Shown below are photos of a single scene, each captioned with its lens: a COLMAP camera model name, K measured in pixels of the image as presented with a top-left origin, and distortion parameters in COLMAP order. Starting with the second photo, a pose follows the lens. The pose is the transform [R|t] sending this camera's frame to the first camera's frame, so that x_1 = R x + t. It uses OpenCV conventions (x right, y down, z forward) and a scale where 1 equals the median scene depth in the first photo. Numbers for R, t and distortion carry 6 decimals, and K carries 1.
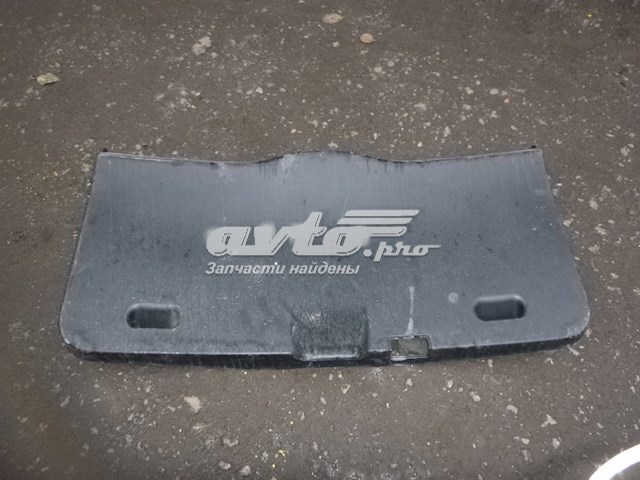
lens RADIAL K [[469.4, 0, 320.0], [0, 469.4, 240.0], [0, 0, 1]] dist [-0.038260, 0.002543]
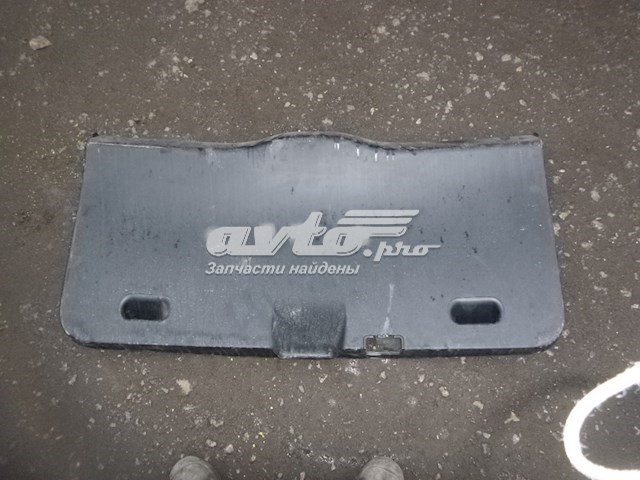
lens RADIAL K [[469.4, 0, 320.0], [0, 469.4, 240.0], [0, 0, 1]] dist [-0.038260, 0.002543]
pose [[0.997468, 0.026438, -0.066014, 0.094142], [-0.012559, 0.979222, 0.202402, -0.179919], [0.069994, -0.201060, 0.977075, 0.009264]]
